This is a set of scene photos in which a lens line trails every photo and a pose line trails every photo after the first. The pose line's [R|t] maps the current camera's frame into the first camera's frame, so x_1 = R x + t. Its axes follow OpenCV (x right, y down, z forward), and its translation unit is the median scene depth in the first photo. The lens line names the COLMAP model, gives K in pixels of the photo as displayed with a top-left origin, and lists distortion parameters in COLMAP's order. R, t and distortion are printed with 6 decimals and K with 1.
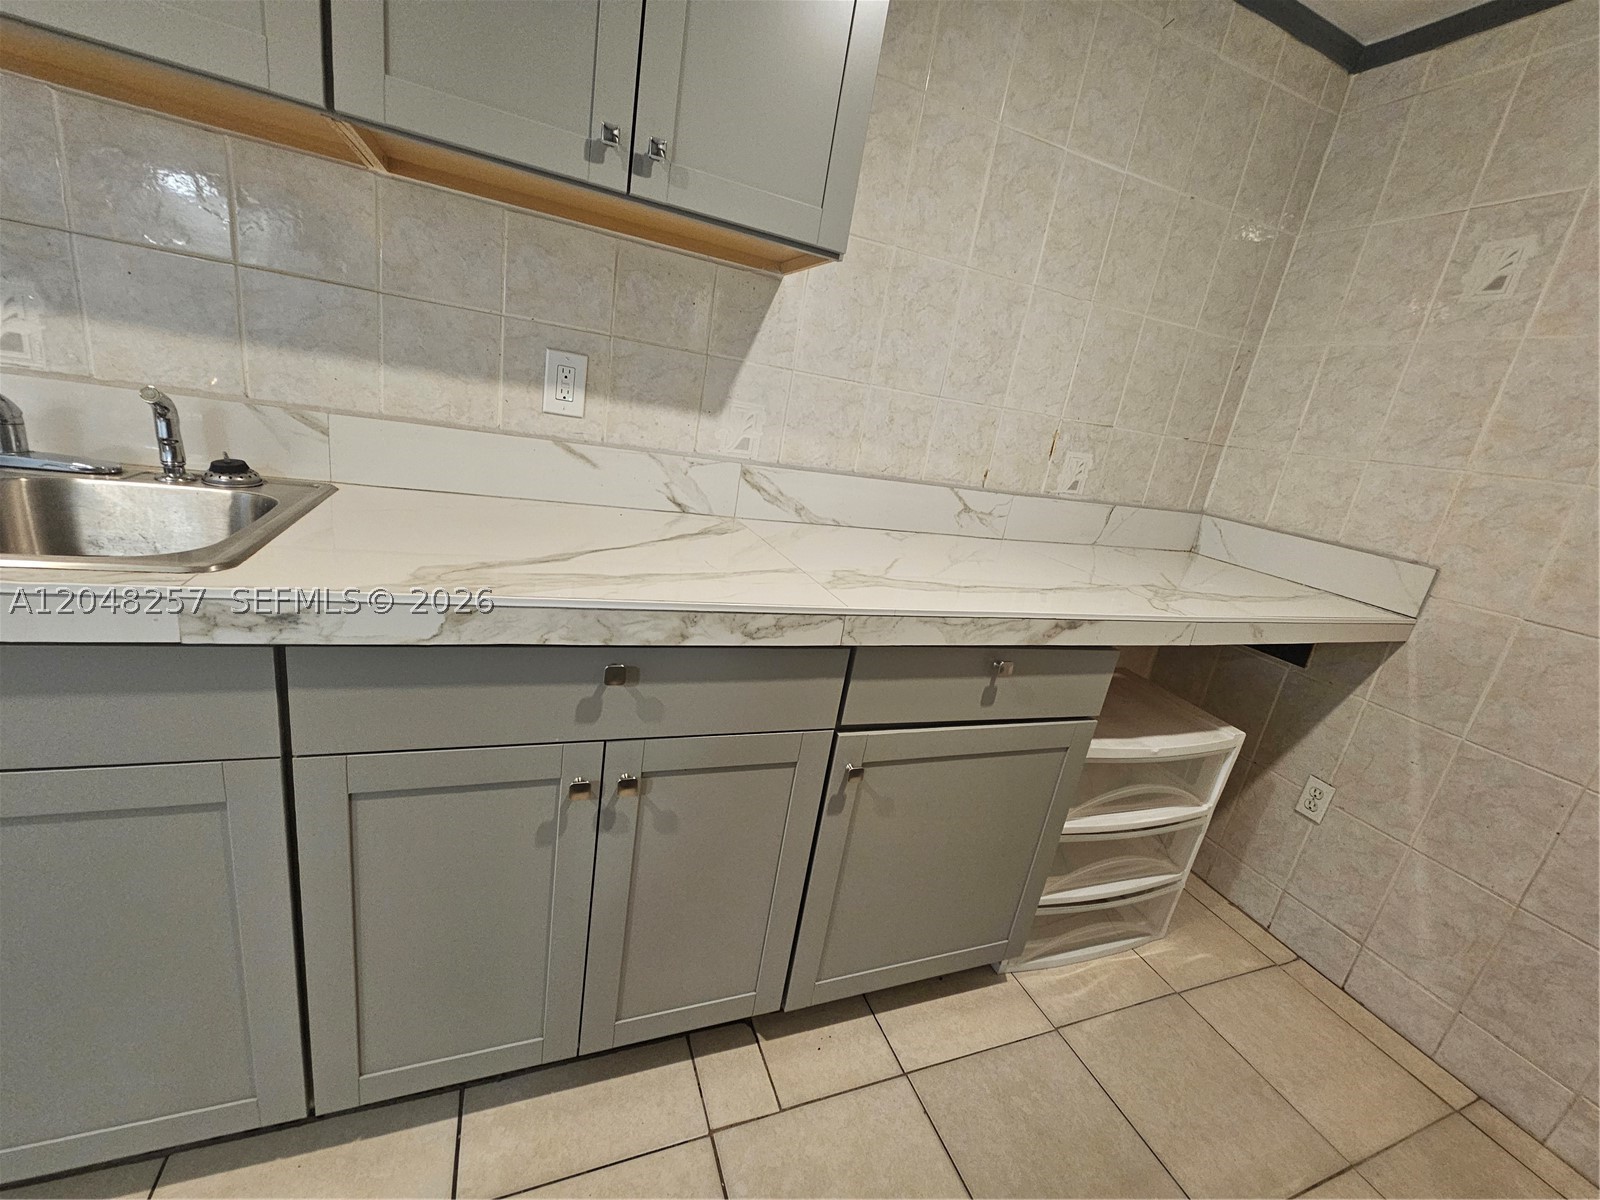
lens RADIAL K [[656.0, 0, 803.0], [0, 656.0, 595.8], [0, 0, 1]] dist [0.005246, -0.001919]
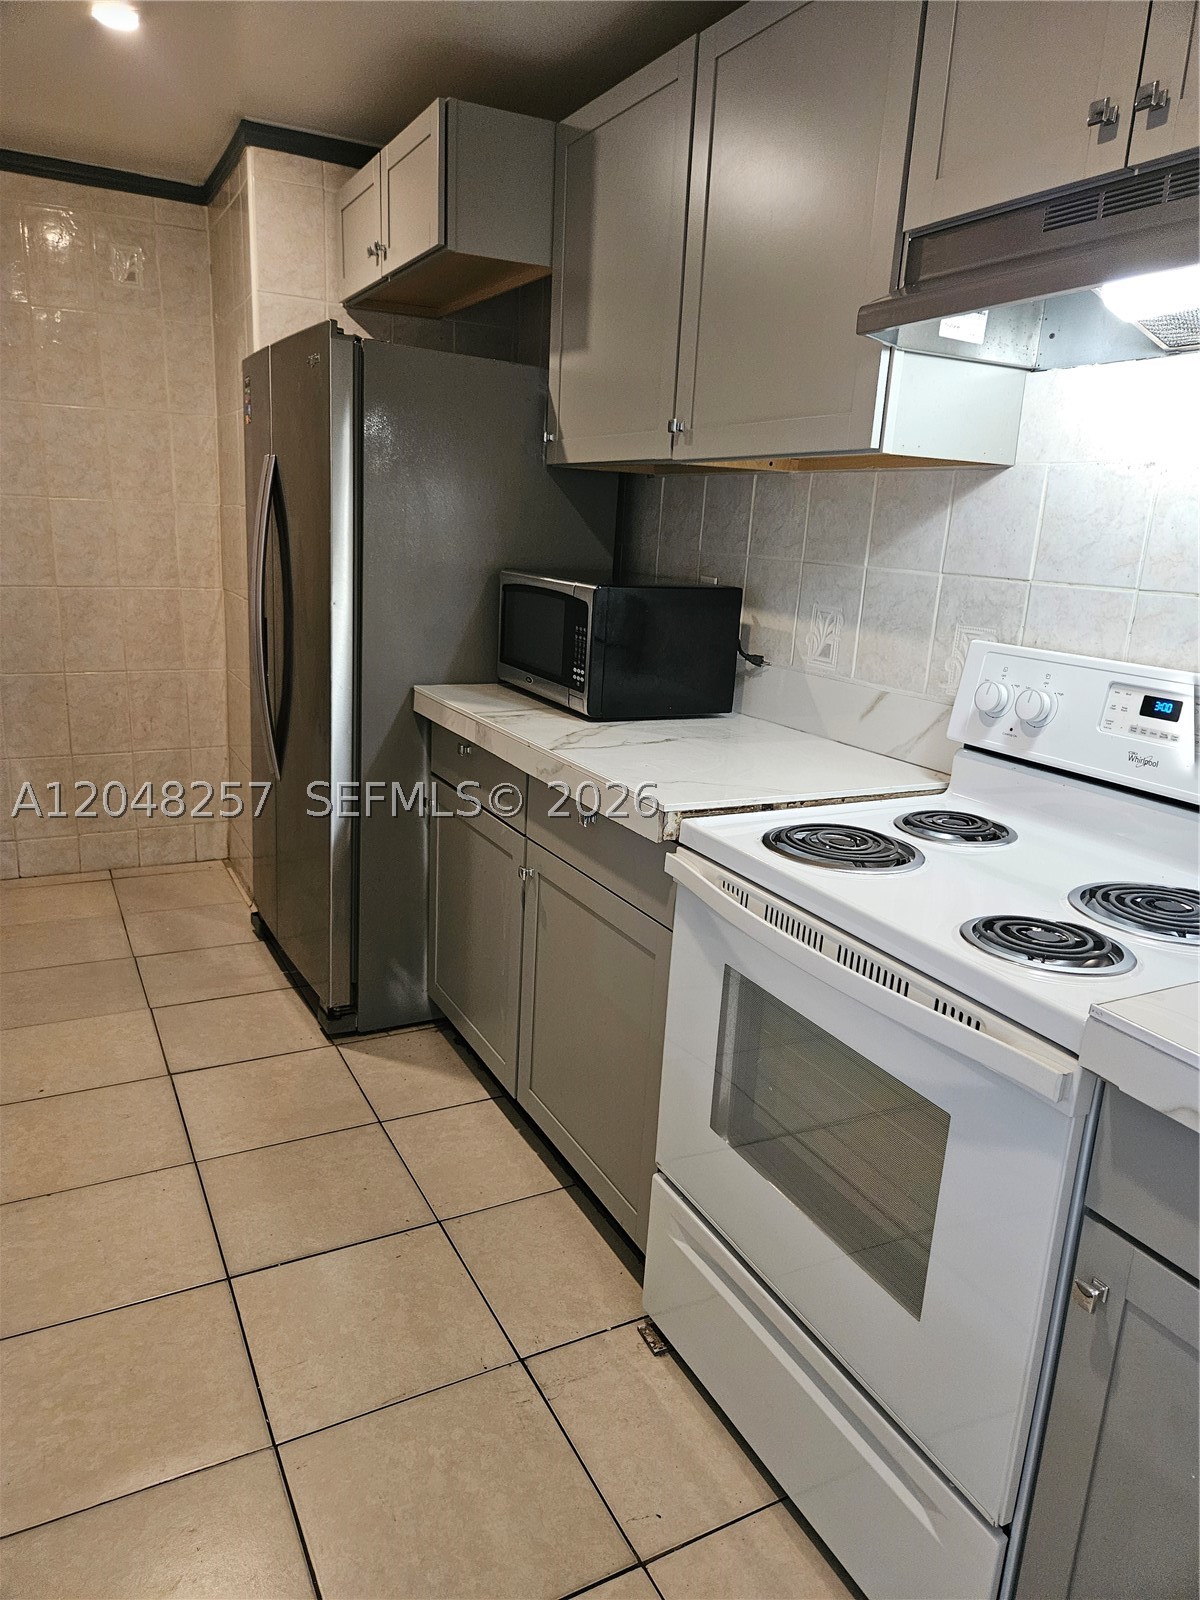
lens RADIAL K [[1087.5, 0, 601.1], [0, 1087.5, 801.6], [0, 0, 1]] dist [0.057198, -0.033190]
pose [[-0.093902, -0.405548, 0.909238, -1.697553], [0.219512, 0.882364, 0.416232, -0.301474], [-0.971080, 0.238674, 0.006167, -0.296374]]
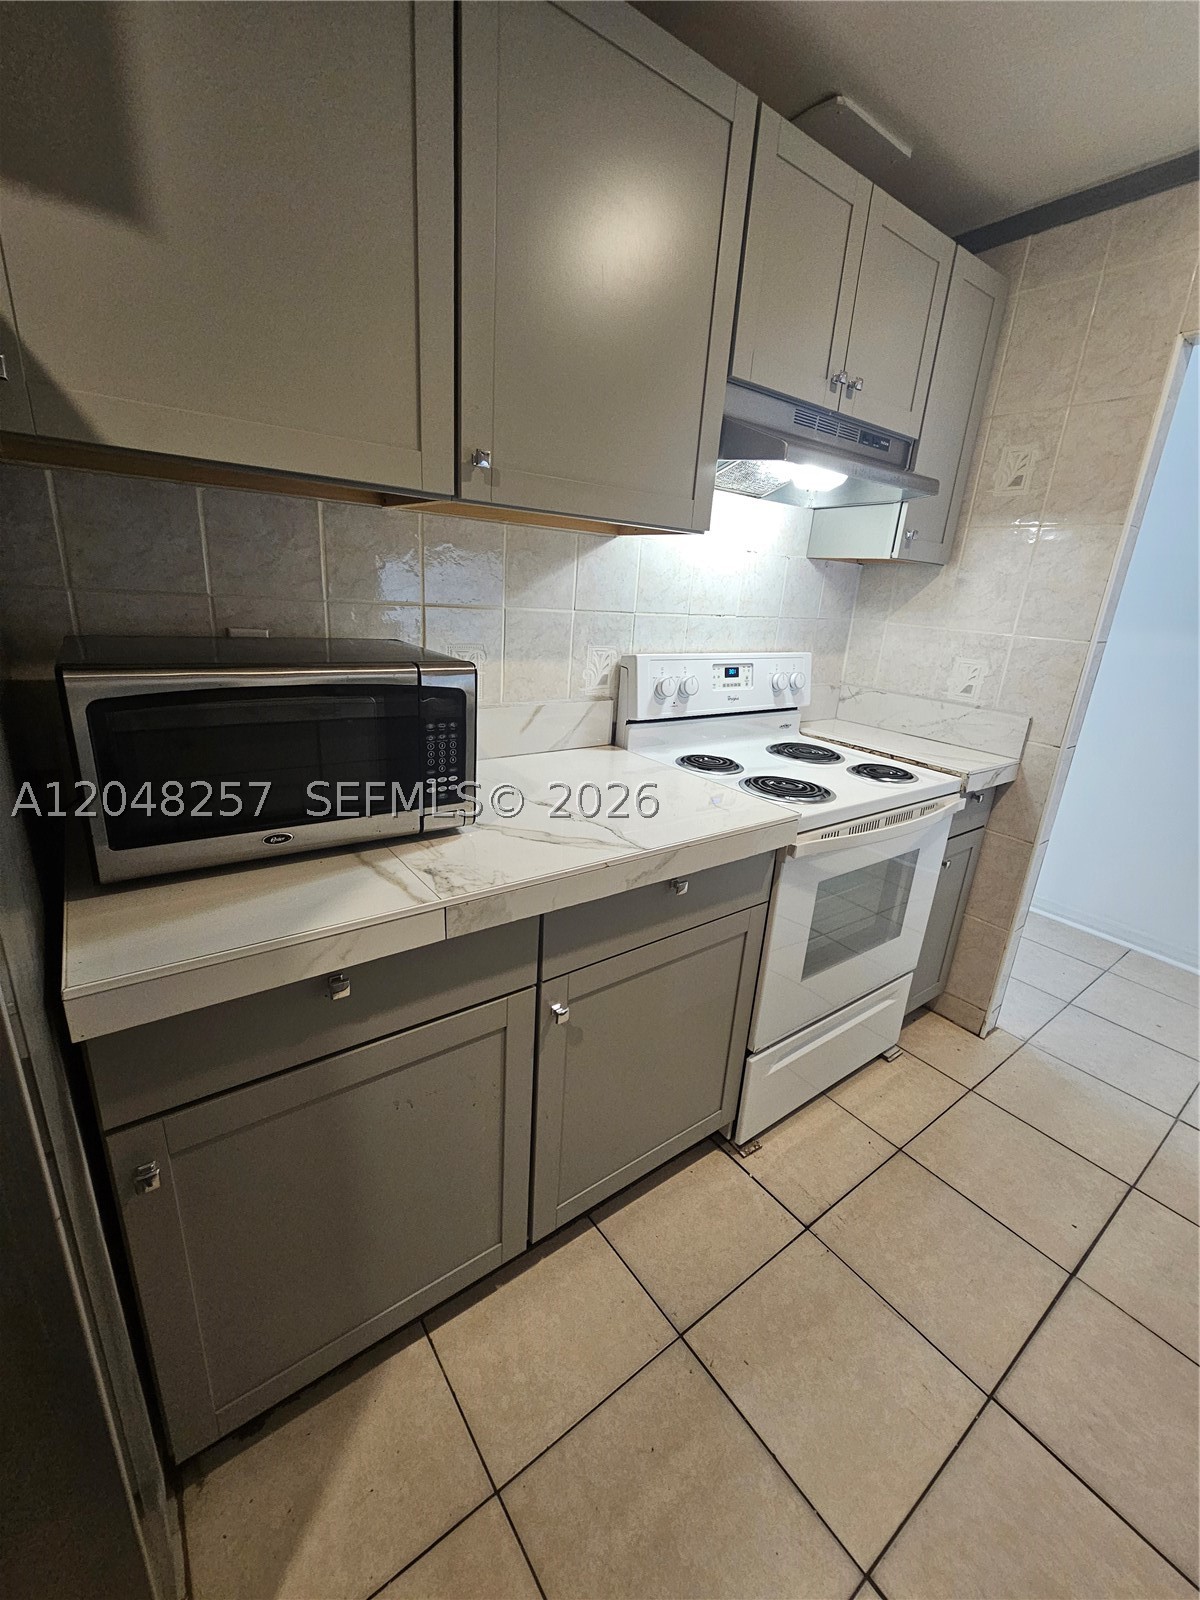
lens RADIAL K [[656.0, 0, 599.5], [0, 656.0, 797.6], [0, 0, 1]] dist [0.005246, -0.001919]
pose [[-0.941815, -0.133203, -0.308614, 0.071163], [-0.283483, 0.808110, 0.516328, -0.213993], [0.180617, 0.573772, -0.798851, 0.392458]]
